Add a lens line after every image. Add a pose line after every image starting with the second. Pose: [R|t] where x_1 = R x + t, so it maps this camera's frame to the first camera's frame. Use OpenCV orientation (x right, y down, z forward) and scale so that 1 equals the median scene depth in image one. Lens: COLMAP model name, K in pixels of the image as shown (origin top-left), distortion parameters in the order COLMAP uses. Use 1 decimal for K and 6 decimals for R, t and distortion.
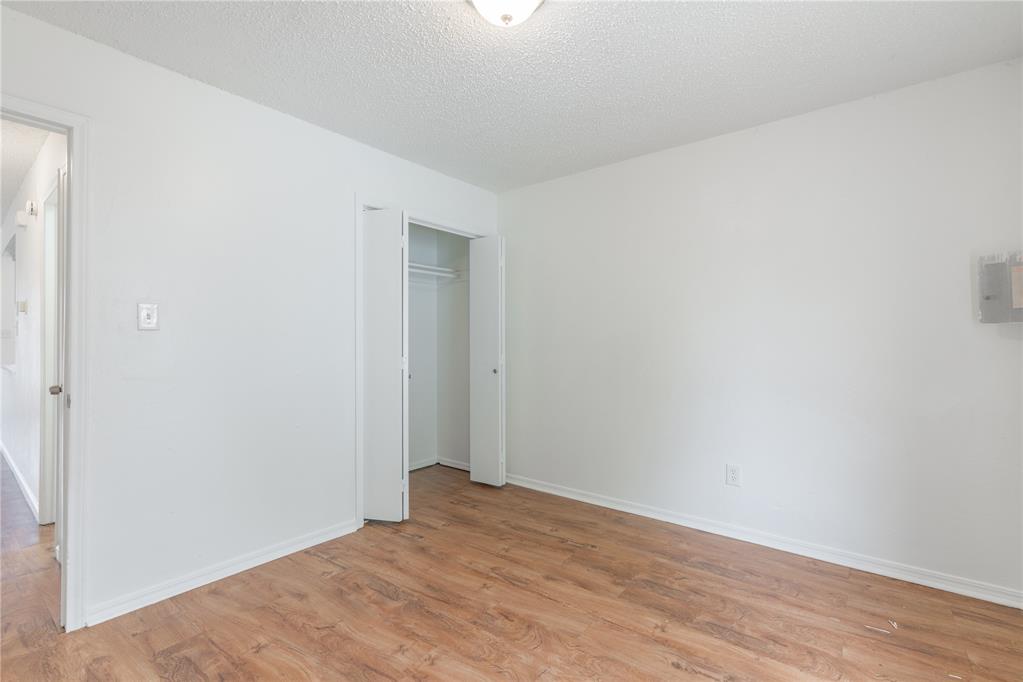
lens RADIAL K [[463.6, 0, 515.9], [0, 463.6, 339.7], [0, 0, 1]] dist [-0.006777, 0.004111]
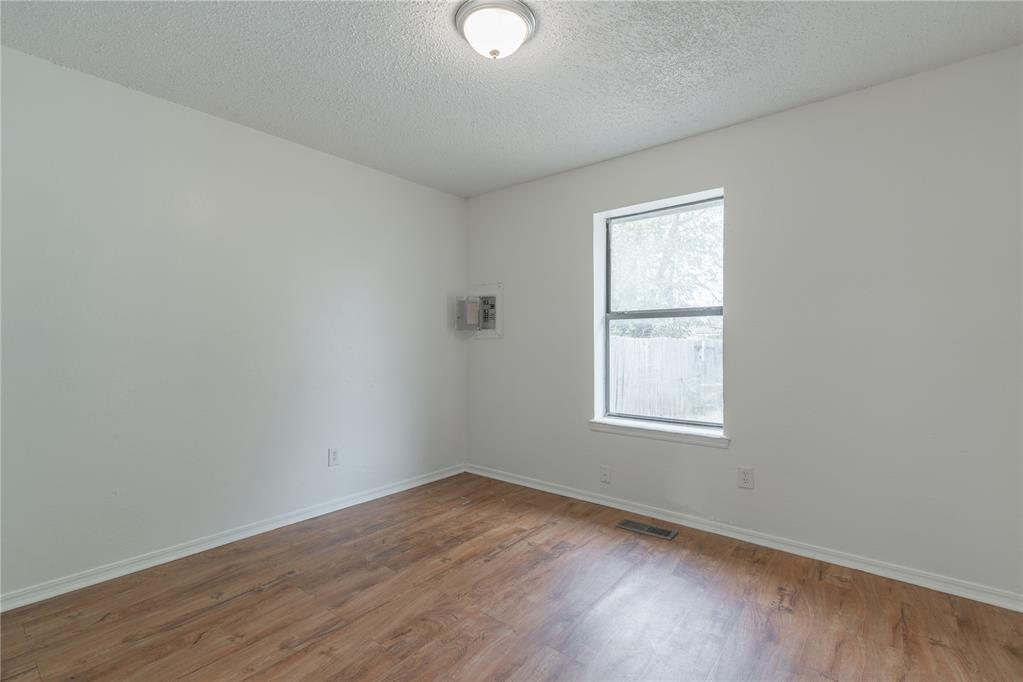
lens RADIAL K [[463.6, 0, 517.5], [0, 463.6, 344.8], [0, 0, 1]] dist [-0.006777, 0.004111]
pose [[0.007331, -0.007500, 0.999945, -0.821990], [-0.005917, 0.999954, 0.007543, 0.006137], [-0.999956, -0.005972, 0.007286, 0.661576]]
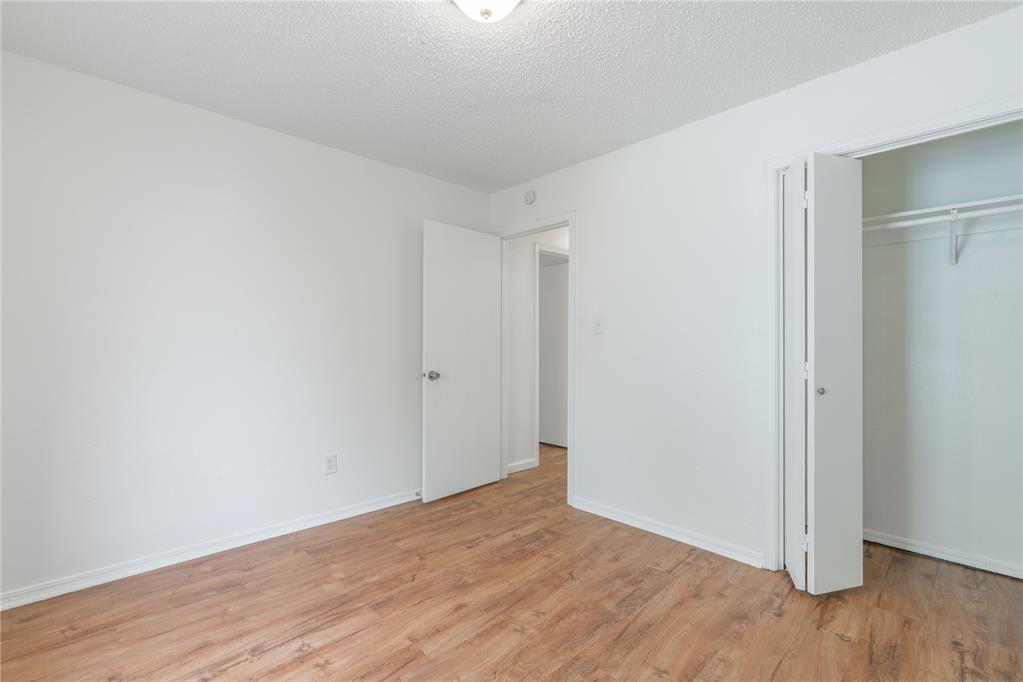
lens RADIAL K [[463.6, 0, 508.3], [0, 463.6, 339.1], [0, 0, 1]] dist [-0.006777, 0.004111]
pose [[-0.143712, -0.005353, -0.989605, 0.687022], [0.004353, 0.999972, -0.006041, 0.005532], [0.989610, -0.005176, -0.143685, 0.849744]]
